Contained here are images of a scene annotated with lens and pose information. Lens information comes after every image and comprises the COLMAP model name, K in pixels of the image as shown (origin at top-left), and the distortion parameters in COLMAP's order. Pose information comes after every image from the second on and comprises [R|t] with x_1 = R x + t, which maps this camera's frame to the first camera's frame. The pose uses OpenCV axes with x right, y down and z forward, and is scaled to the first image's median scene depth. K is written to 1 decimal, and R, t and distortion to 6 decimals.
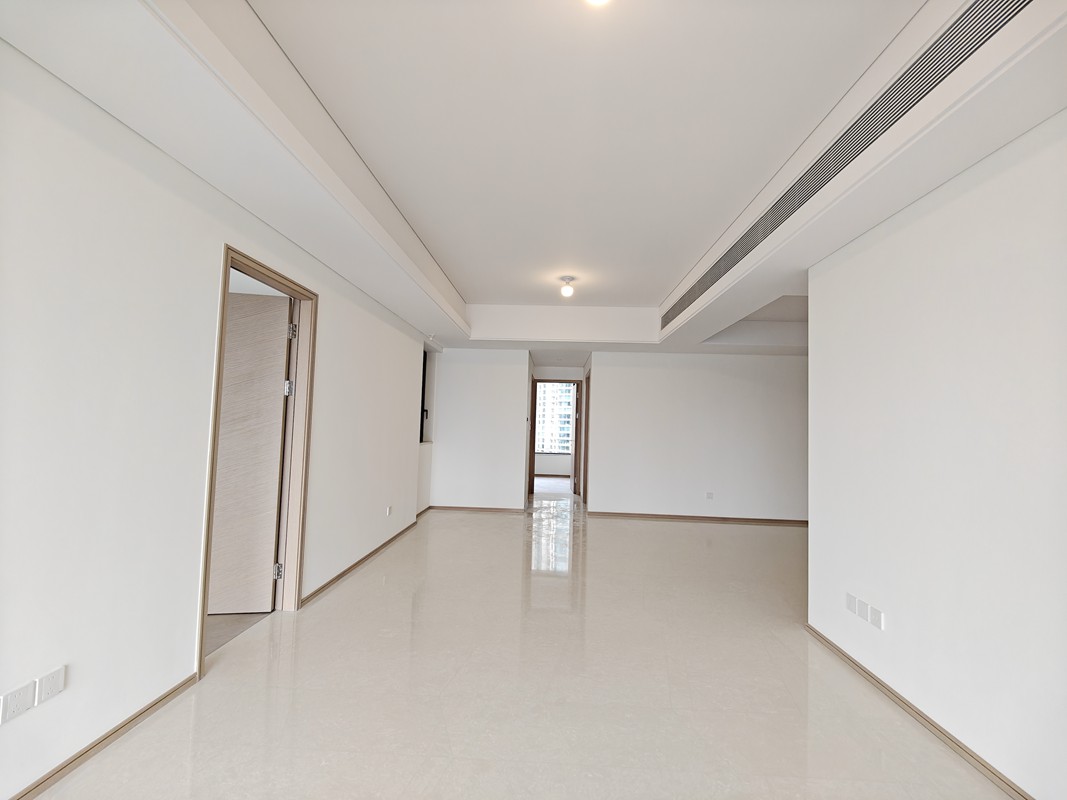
lens RADIAL K [[468.7, 0, 521.5], [0, 468.7, 400.3], [0, 0, 1]] dist [0.033476, -0.020290]
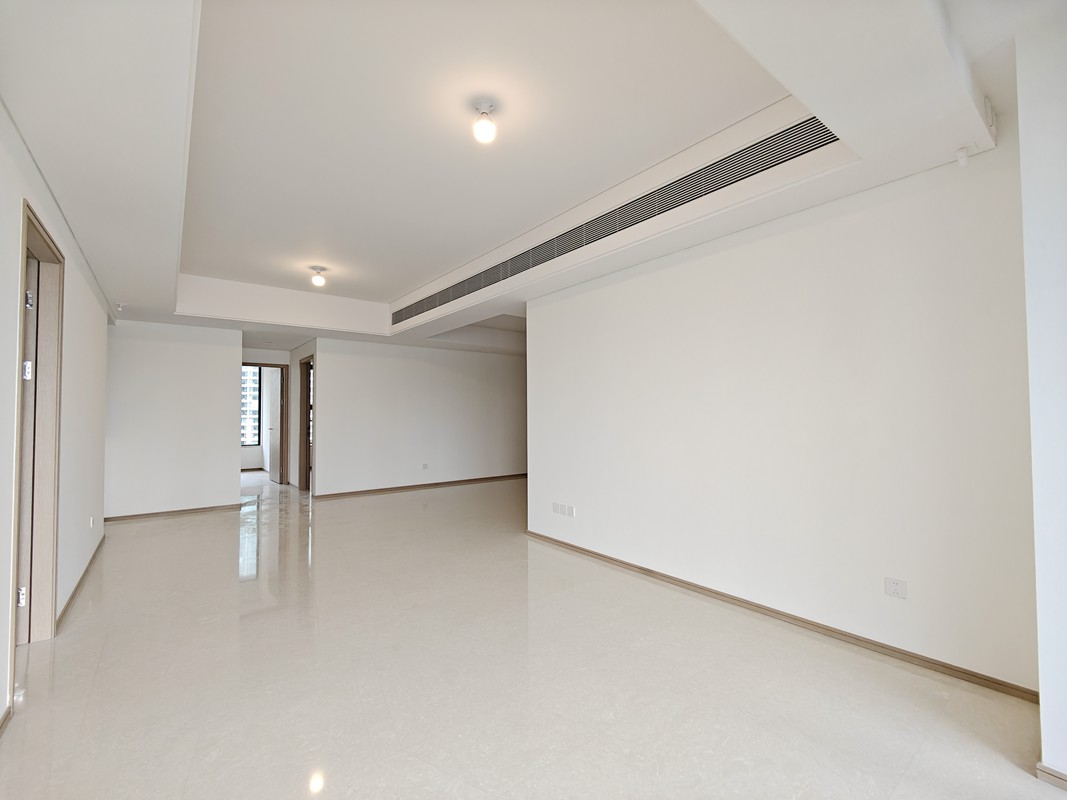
lens RADIAL K [[466.2, 0, 533.5], [0, 466.2, 400.0], [0, 0, 1]] dist [-0.001701, 0.000365]
pose [[0.759302, -0.013638, 0.650595, -0.212706], [-0.005814, 0.999598, 0.027740, -0.000668], [-0.650712, -0.024845, 0.758918, -0.094231]]
